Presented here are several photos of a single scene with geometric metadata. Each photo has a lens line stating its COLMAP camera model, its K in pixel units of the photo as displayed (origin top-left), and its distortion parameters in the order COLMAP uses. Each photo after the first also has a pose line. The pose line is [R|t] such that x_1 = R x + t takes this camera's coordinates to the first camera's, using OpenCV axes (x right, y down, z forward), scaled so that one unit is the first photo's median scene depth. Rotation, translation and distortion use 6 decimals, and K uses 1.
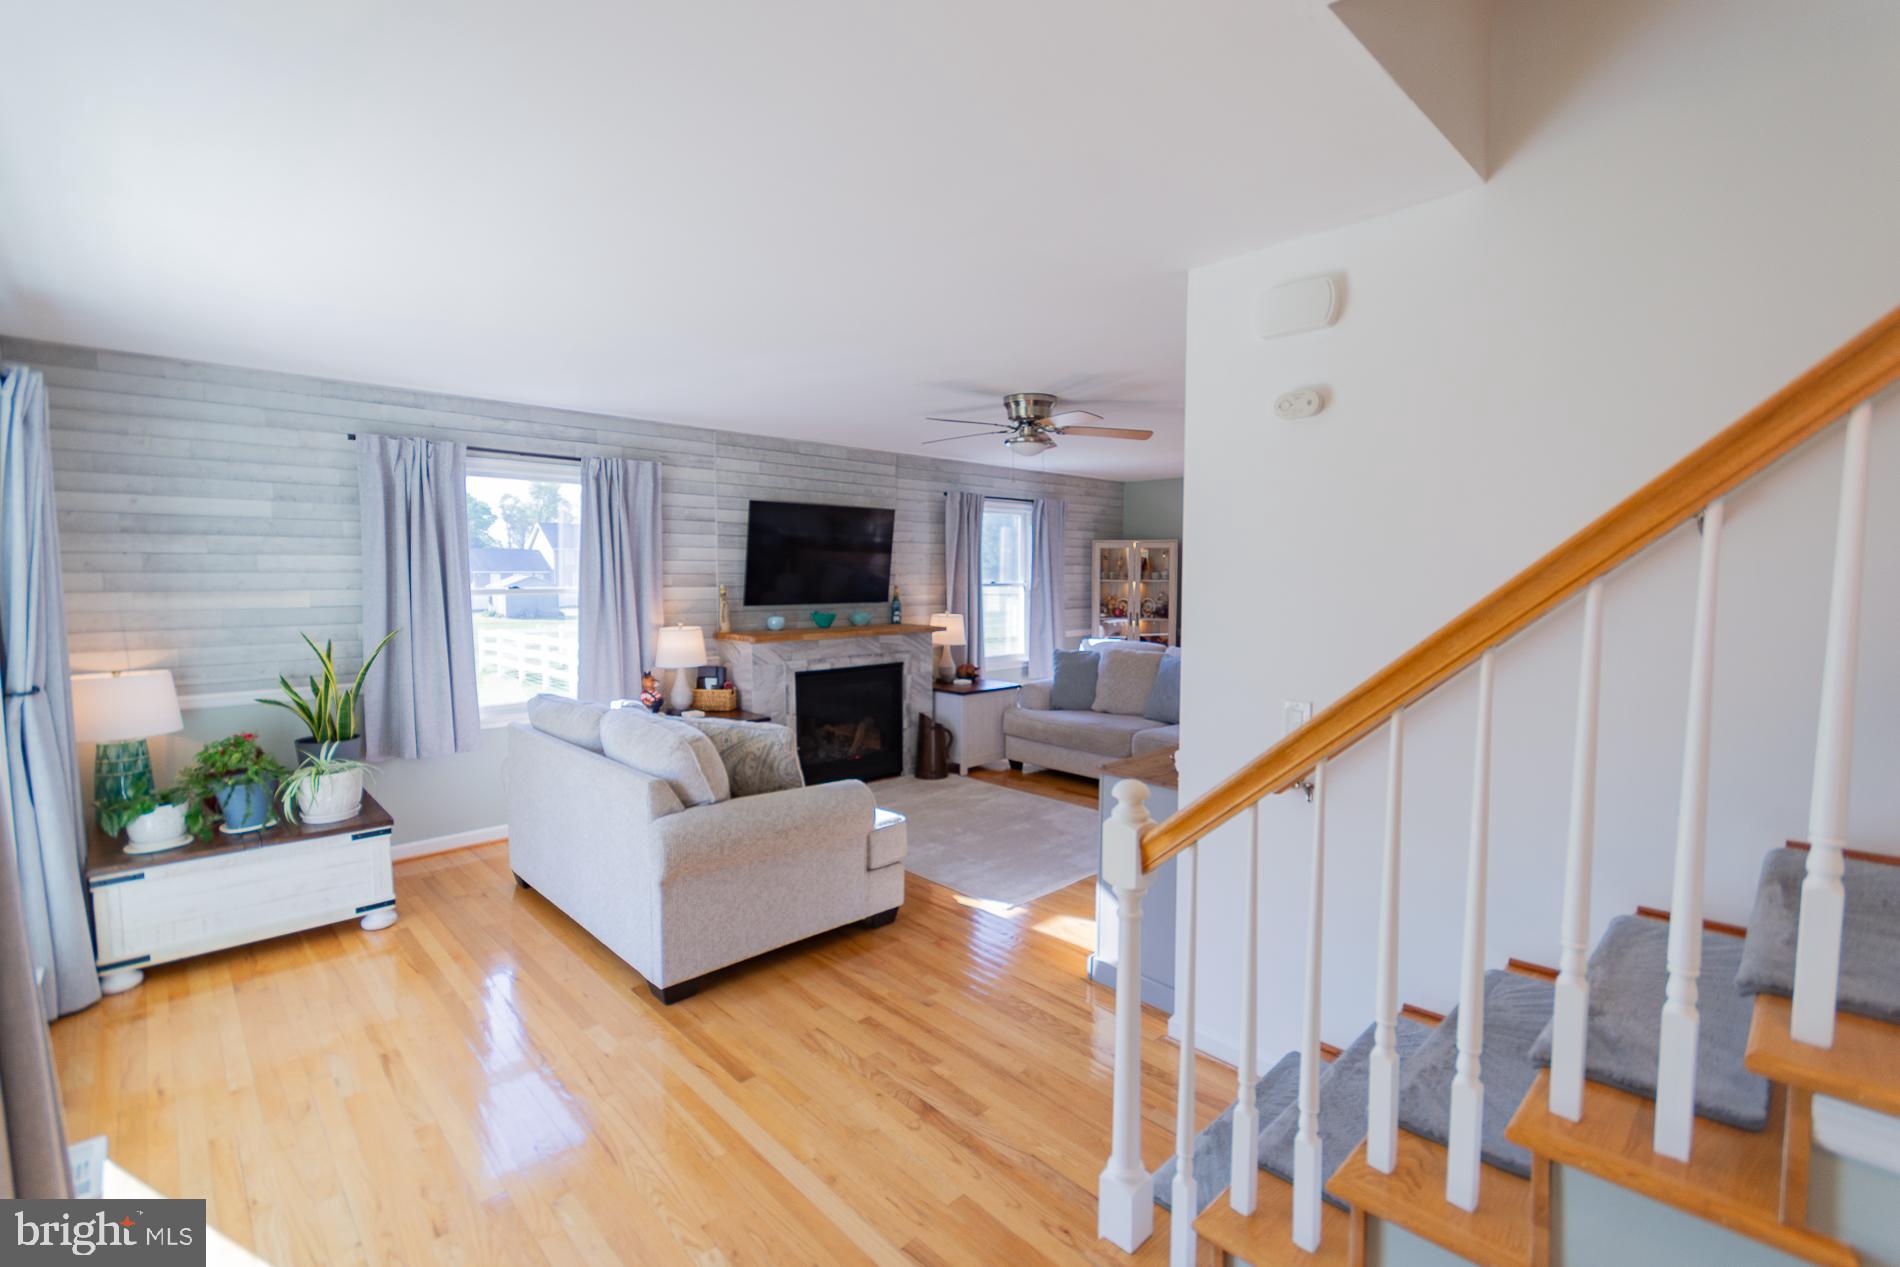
lens RADIAL K [[843.6, 0, 950.0], [0, 843.6, 633.5], [0, 0, 1]] dist [0.003241, -0.000226]
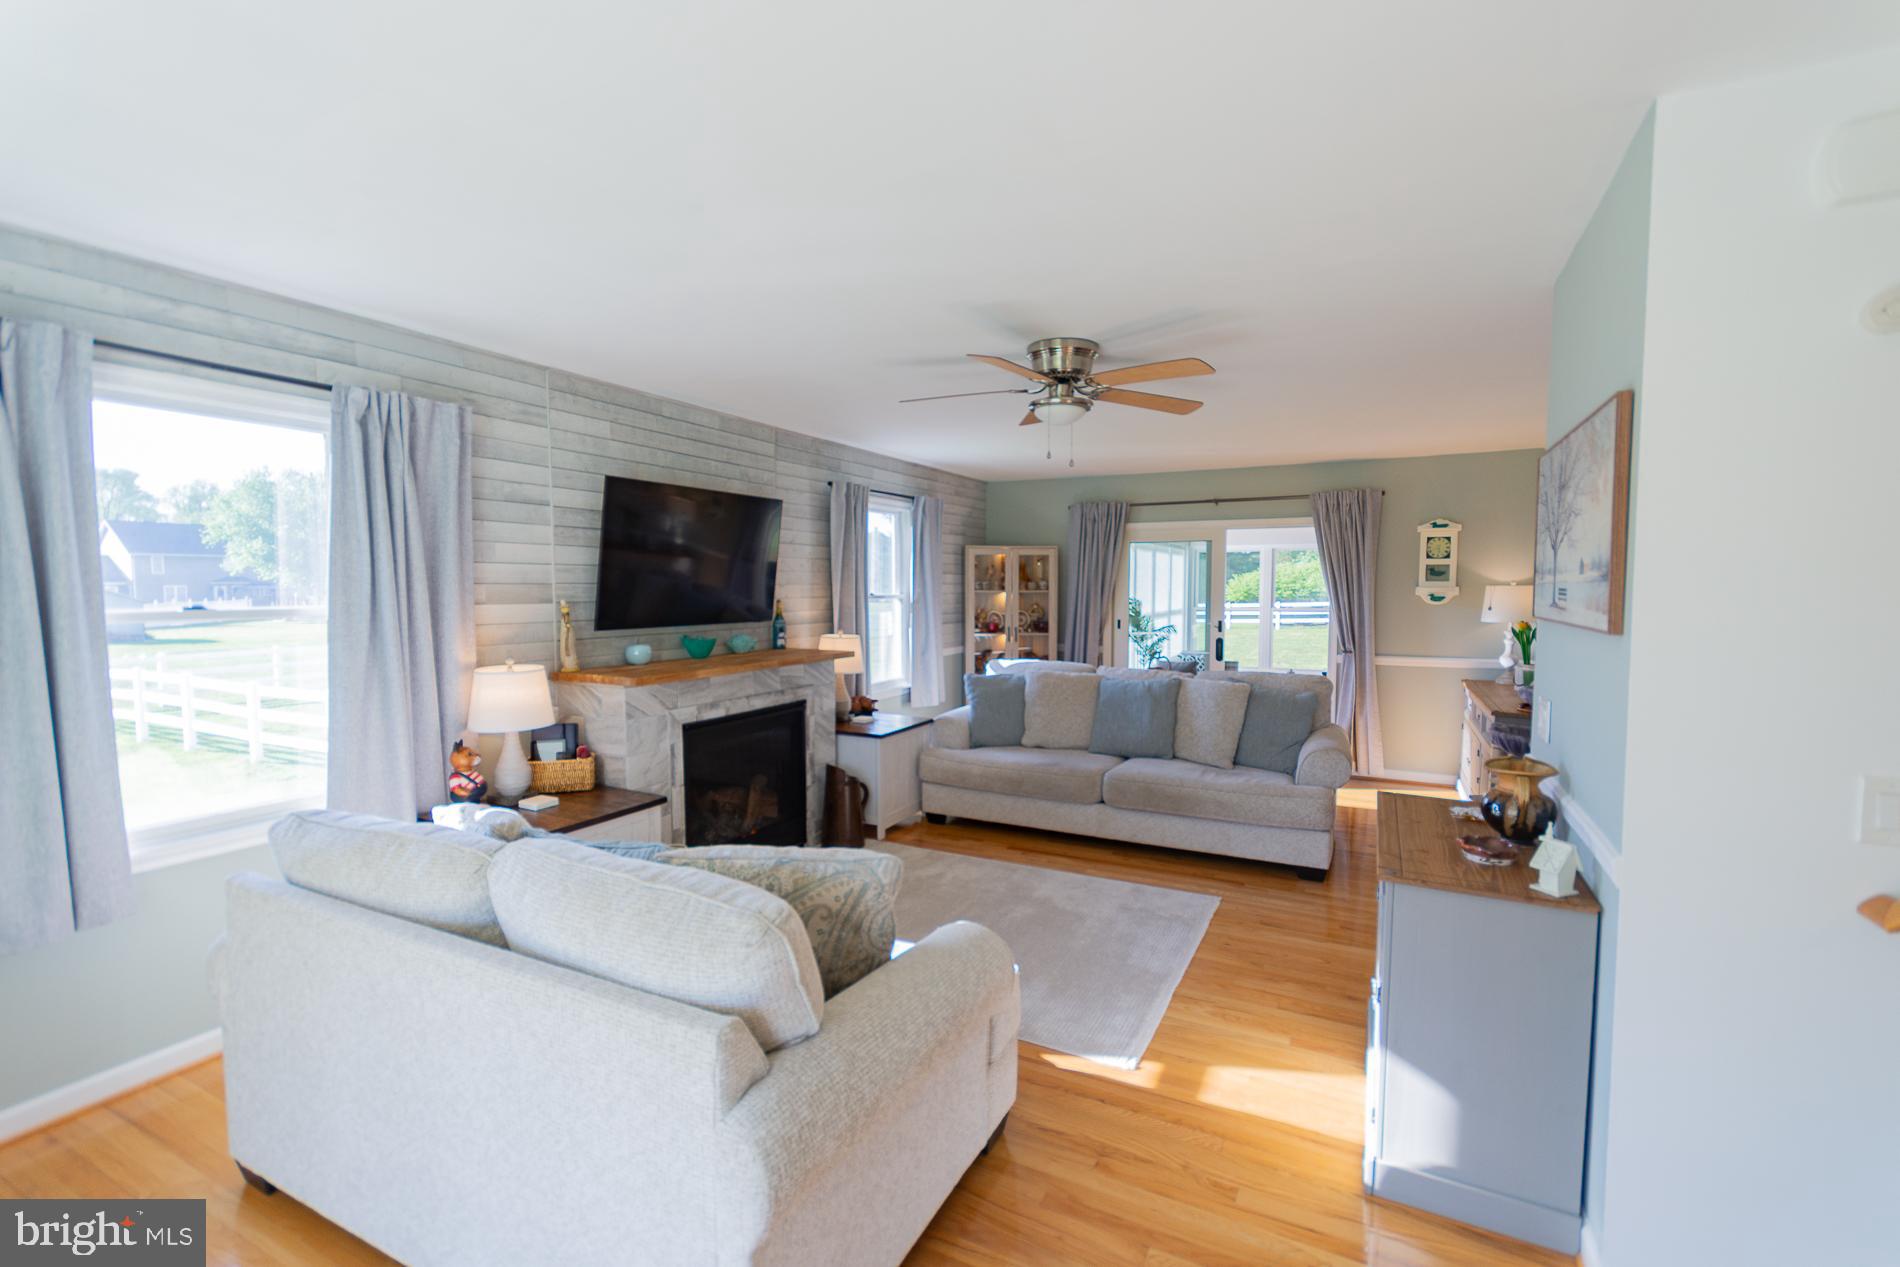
lens RADIAL K [[832.4, 0, 946.9], [0, 832.4, 636.2], [0, 0, 1]] dist [0.007741, -0.000733]
pose [[0.944880, -0.022710, 0.326628, -0.185044], [0.025930, 0.999649, -0.005506, -0.016385], [-0.326388, 0.013672, 0.945137, 0.255940]]
